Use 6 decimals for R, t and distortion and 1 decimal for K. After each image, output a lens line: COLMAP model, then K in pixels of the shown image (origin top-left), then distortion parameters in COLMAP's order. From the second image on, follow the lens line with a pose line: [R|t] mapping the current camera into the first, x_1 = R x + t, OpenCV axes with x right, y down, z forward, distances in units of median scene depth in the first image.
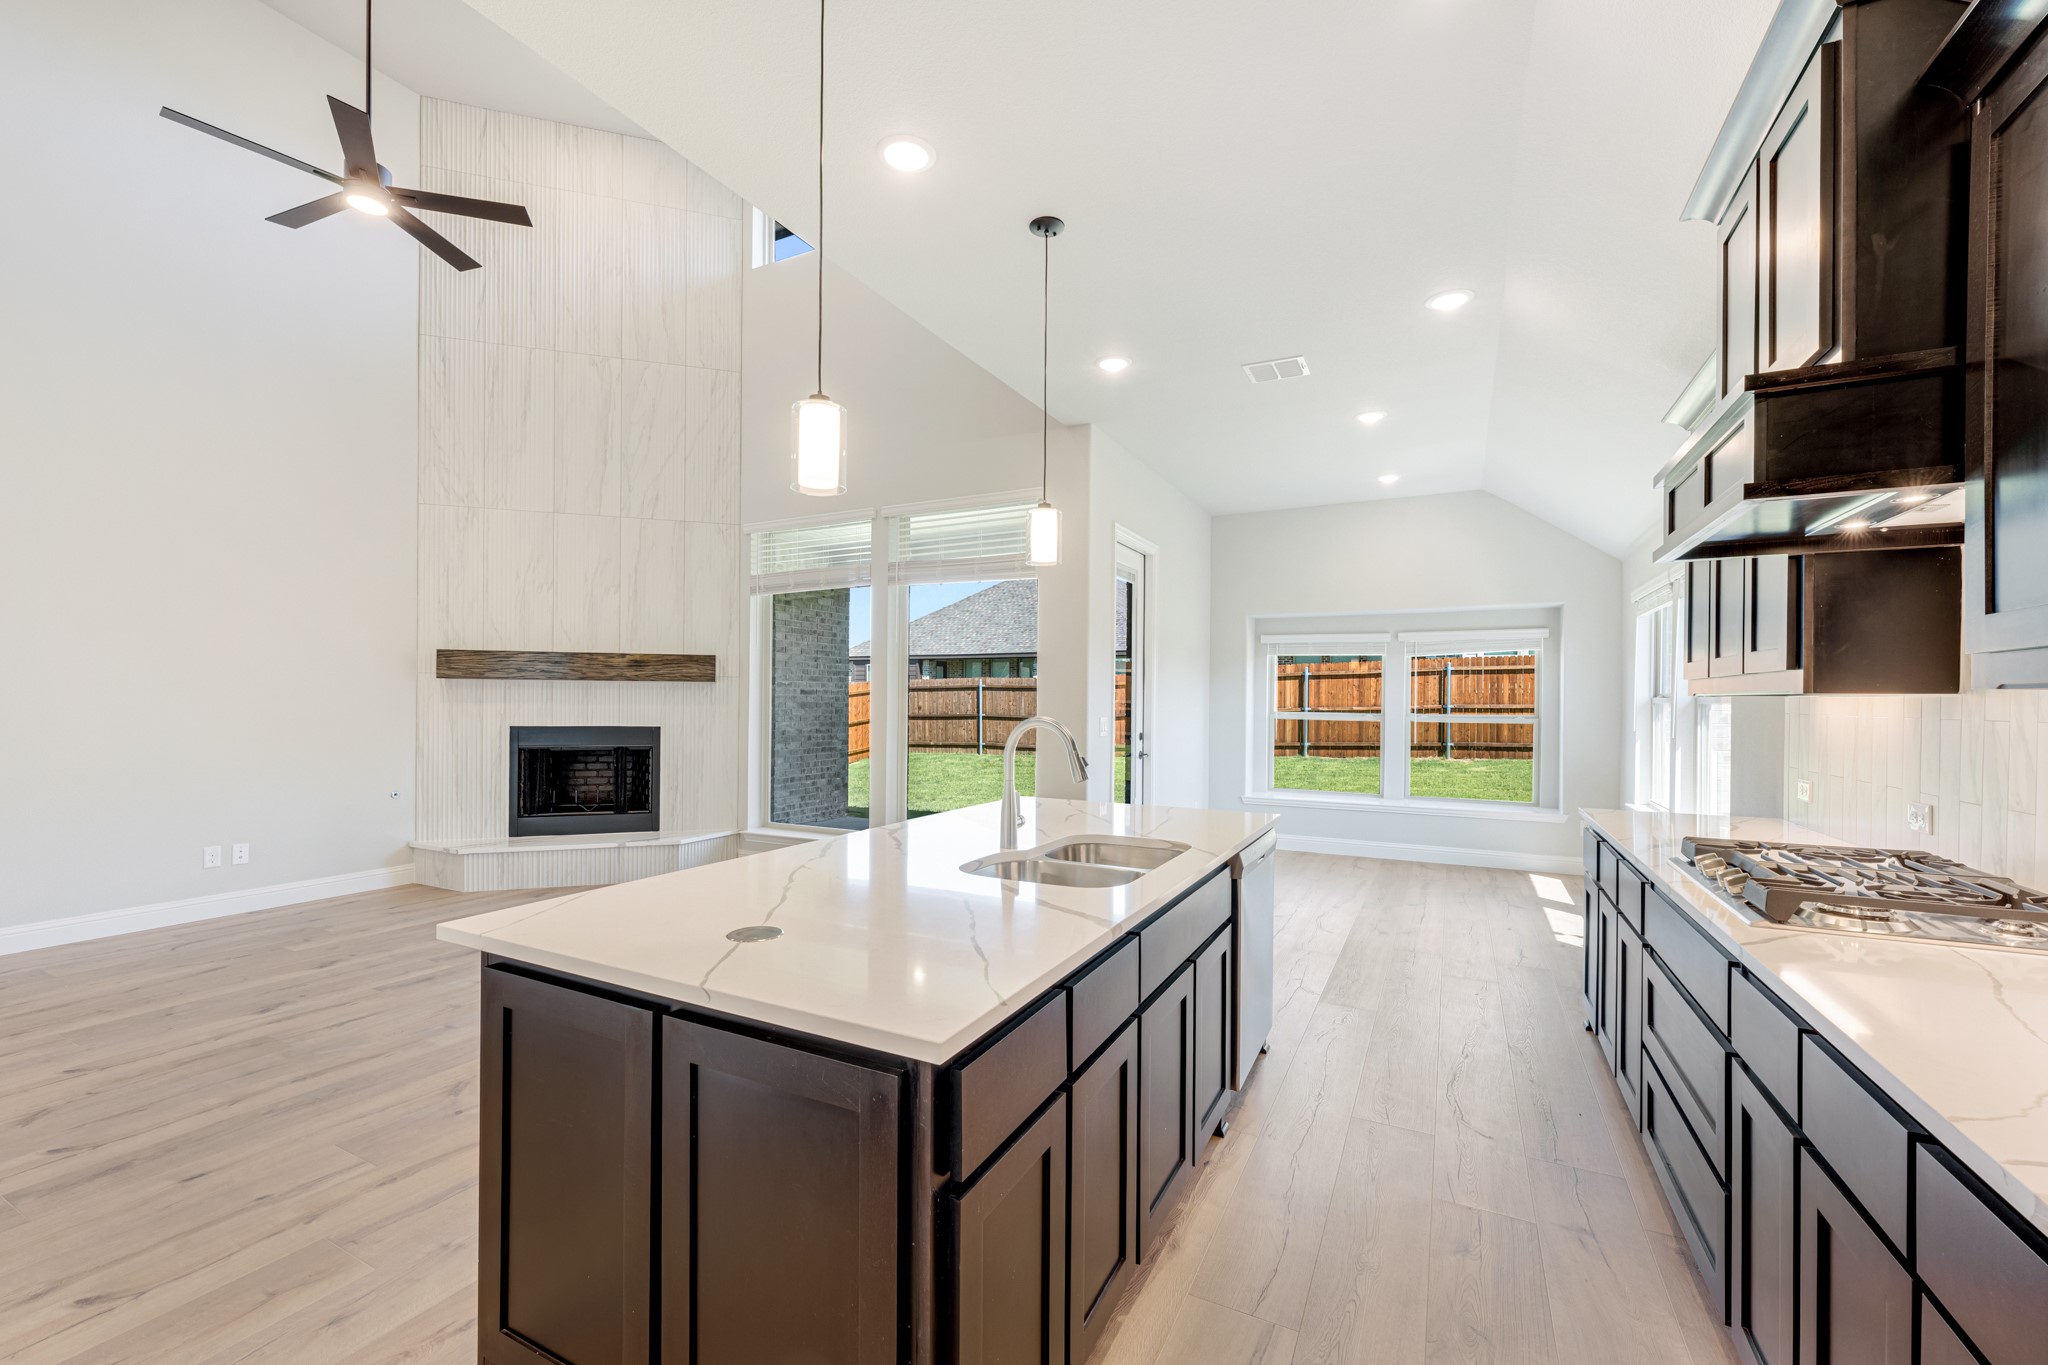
lens RADIAL K [[845.1, 0, 986.7], [0, 845.1, 697.5], [0, 0, 1]] dist [-0.002192, 0.000062]
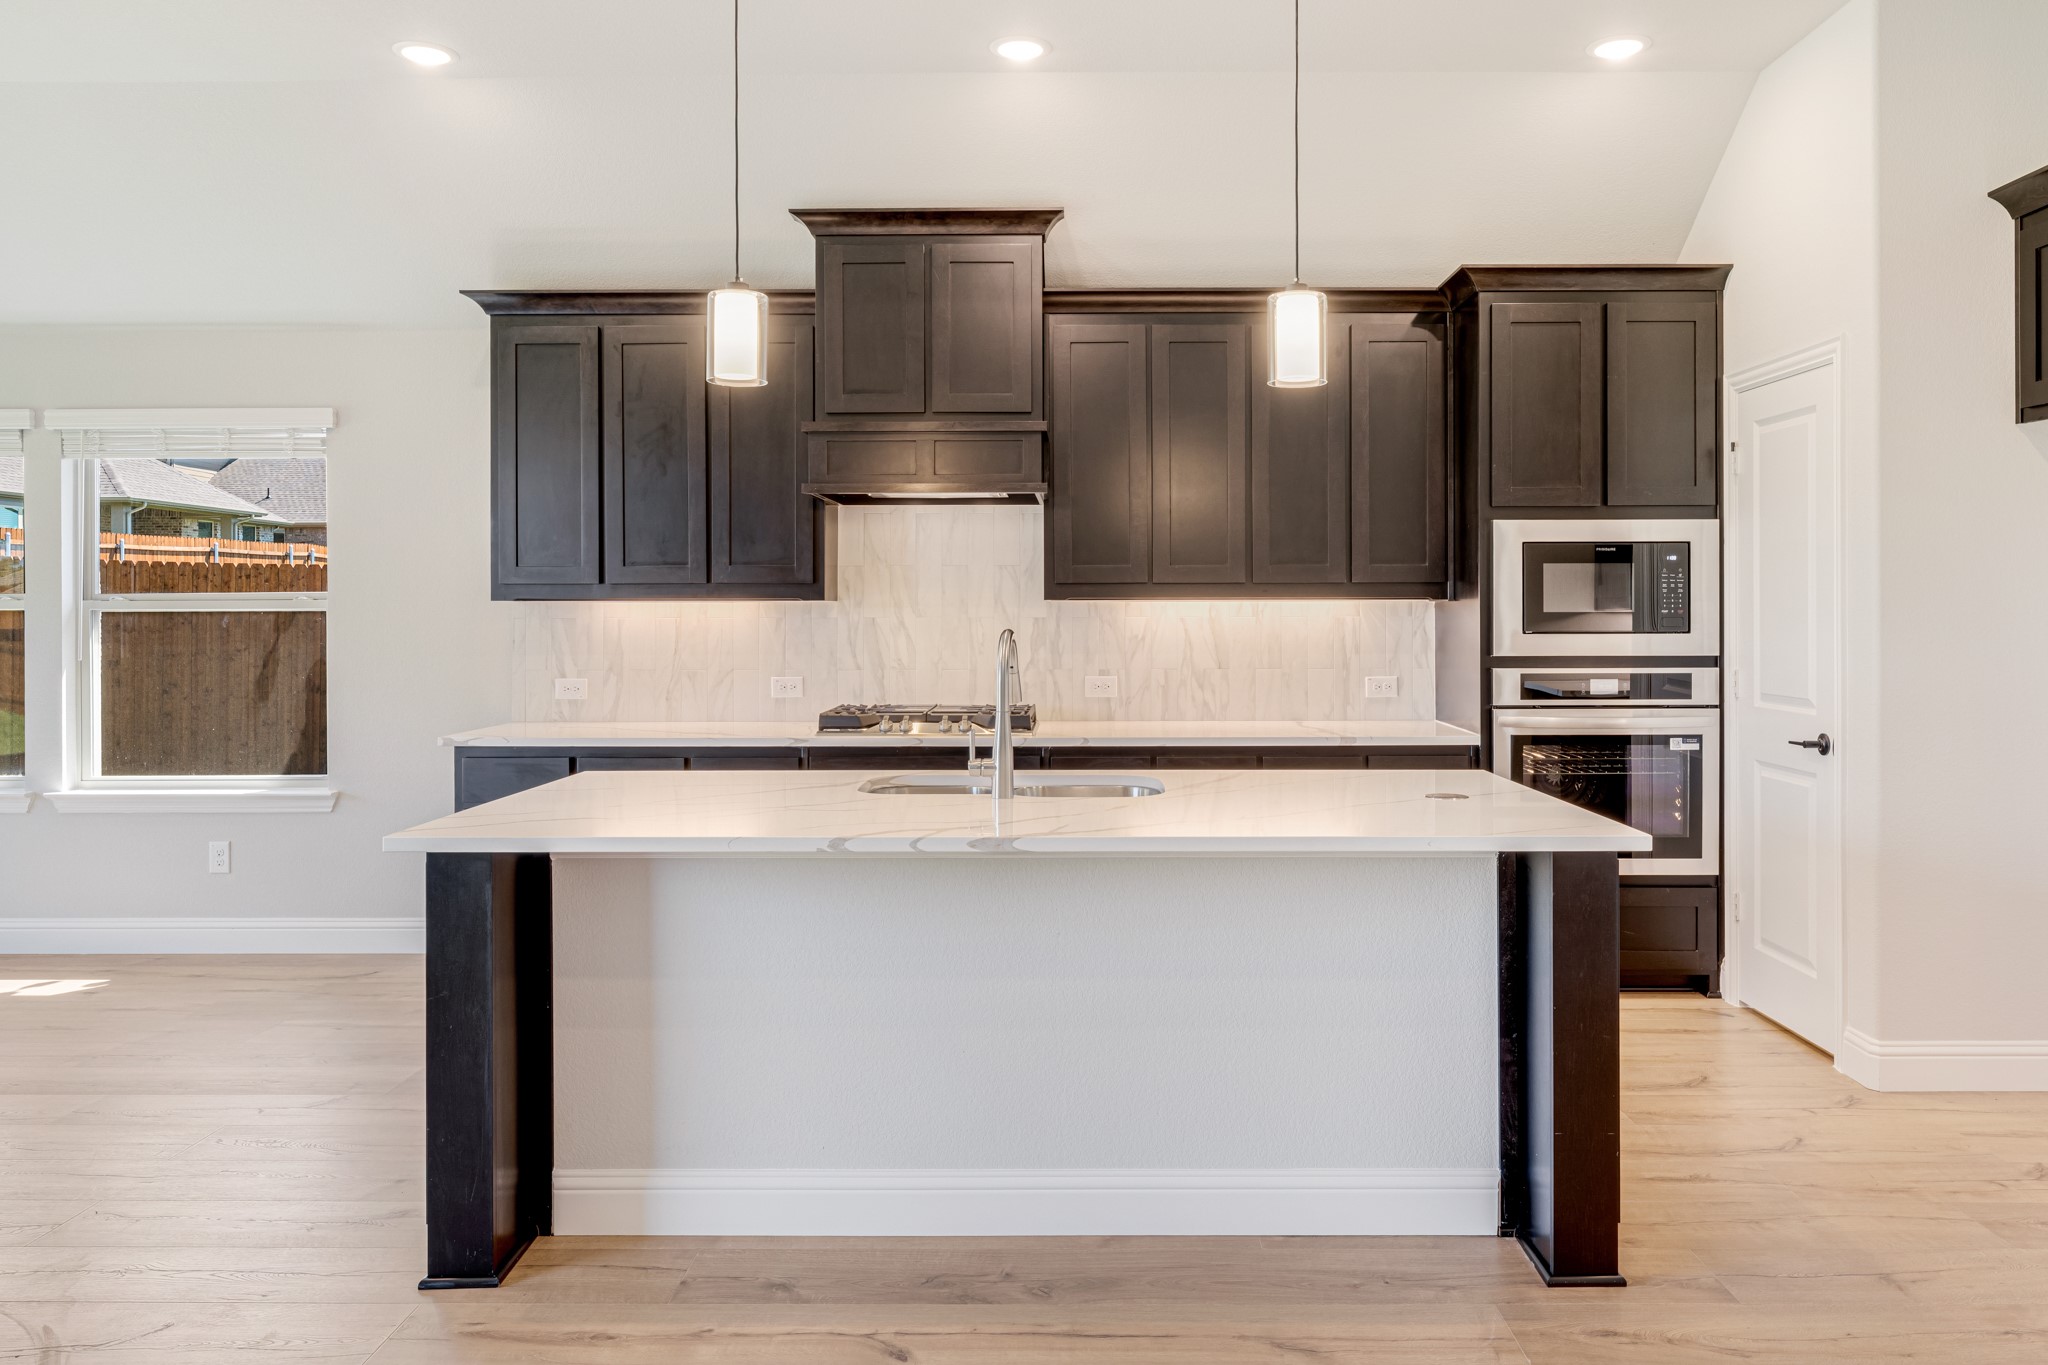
lens RADIAL K [[1440.3, 0, 1073.8], [0, 1440.3, 629.5], [0, 0, 1]] dist [0.003501, 0.004319]
pose [[-0.476267, -0.019920, 0.879075, -0.456878], [-0.001799, 0.999763, 0.021680, -0.002753], [-0.879299, 0.008744, -0.476191, 0.611070]]
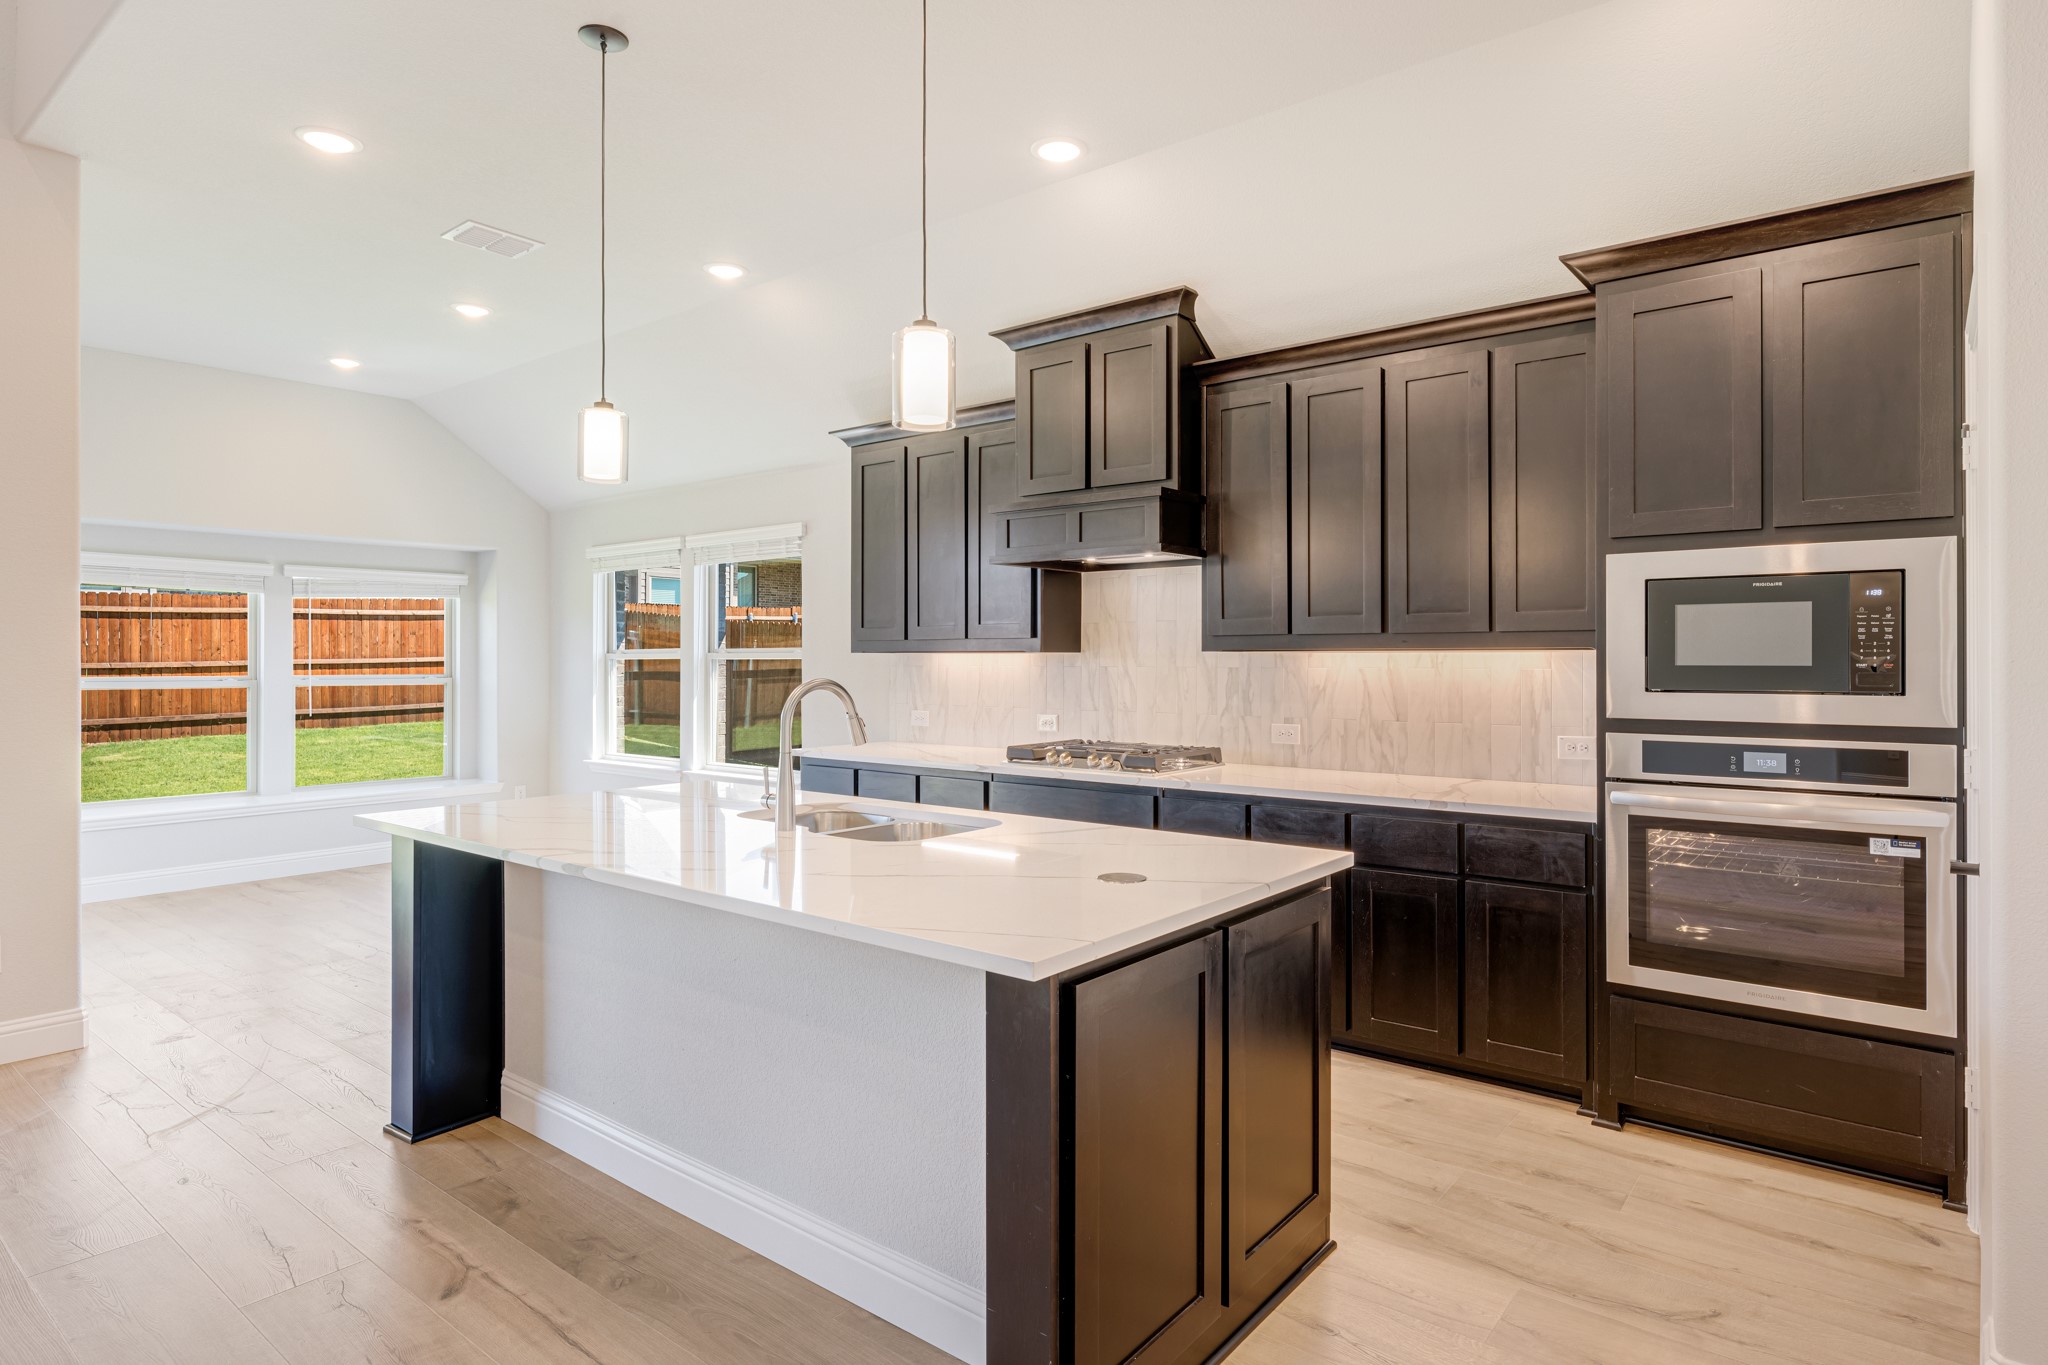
lens RADIAL K [[1107.3, 0, 1081.4], [0, 1107.3, 659.1], [0, 0, 1]] dist [0.001816, 0.003008]
pose [[0.155588, -0.008886, 0.987782, -0.410928], [0.001573, 0.999961, 0.008747, -0.003002], [-0.987821, 0.000193, 0.155596, 0.202605]]
